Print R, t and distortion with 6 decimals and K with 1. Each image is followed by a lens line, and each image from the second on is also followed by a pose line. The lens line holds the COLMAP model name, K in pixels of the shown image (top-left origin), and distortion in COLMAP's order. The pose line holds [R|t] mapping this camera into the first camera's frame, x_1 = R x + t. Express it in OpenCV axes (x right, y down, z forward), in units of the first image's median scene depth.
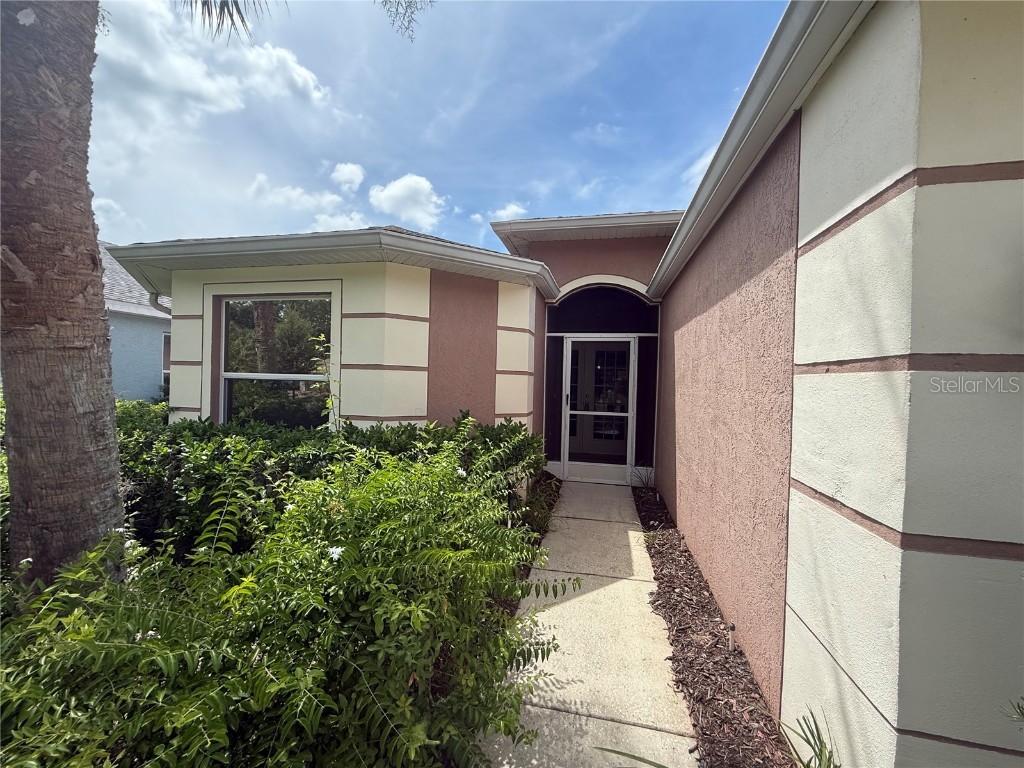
lens RADIAL K [[408.7, 0, 508.8], [0, 408.7, 384.4], [0, 0, 1]] dist [-0.000327, -0.000187]
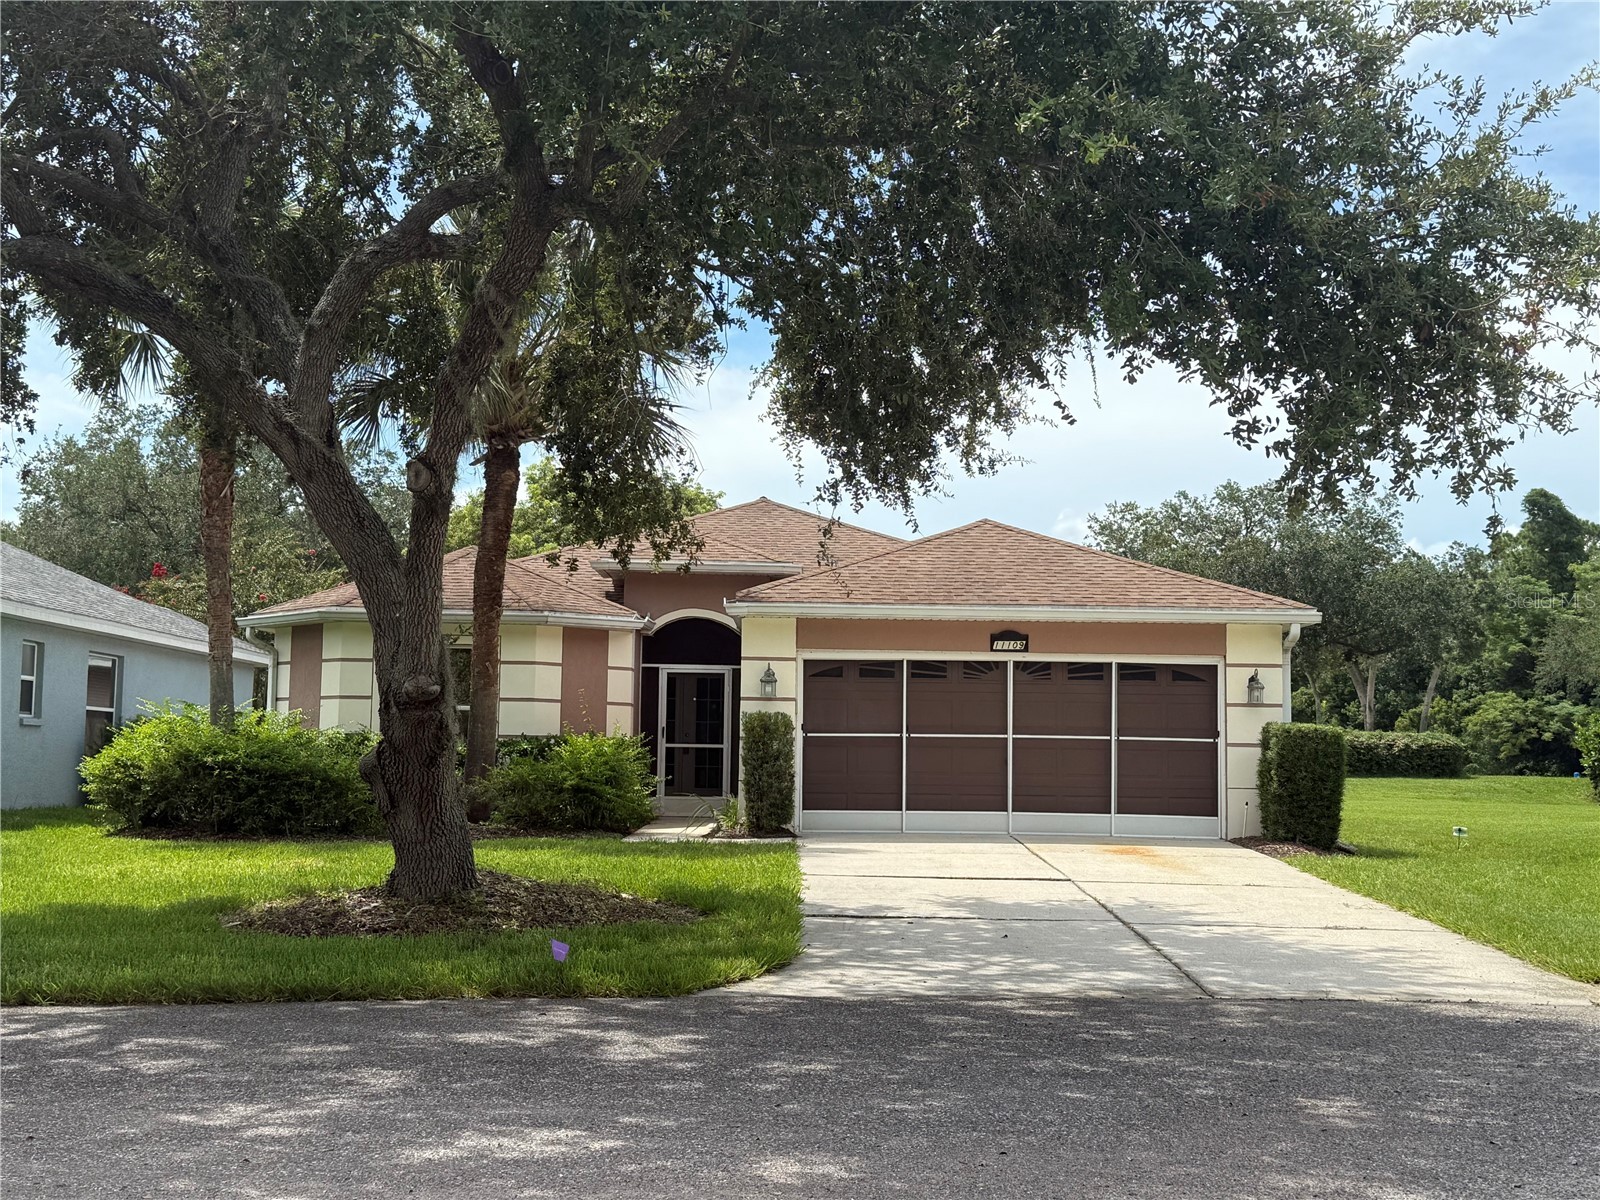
lens RADIAL K [[1955.8, 0, 800.0], [0, 1955.8, 600.0], [0, 0, 1]] dist [0.001015, 0.000128]
pose [[0.975738, 0.006964, 0.218832, -0.591397], [0.012452, 0.996111, -0.087222, 0.142087], [-0.218588, 0.087831, 0.971856, -3.831691]]
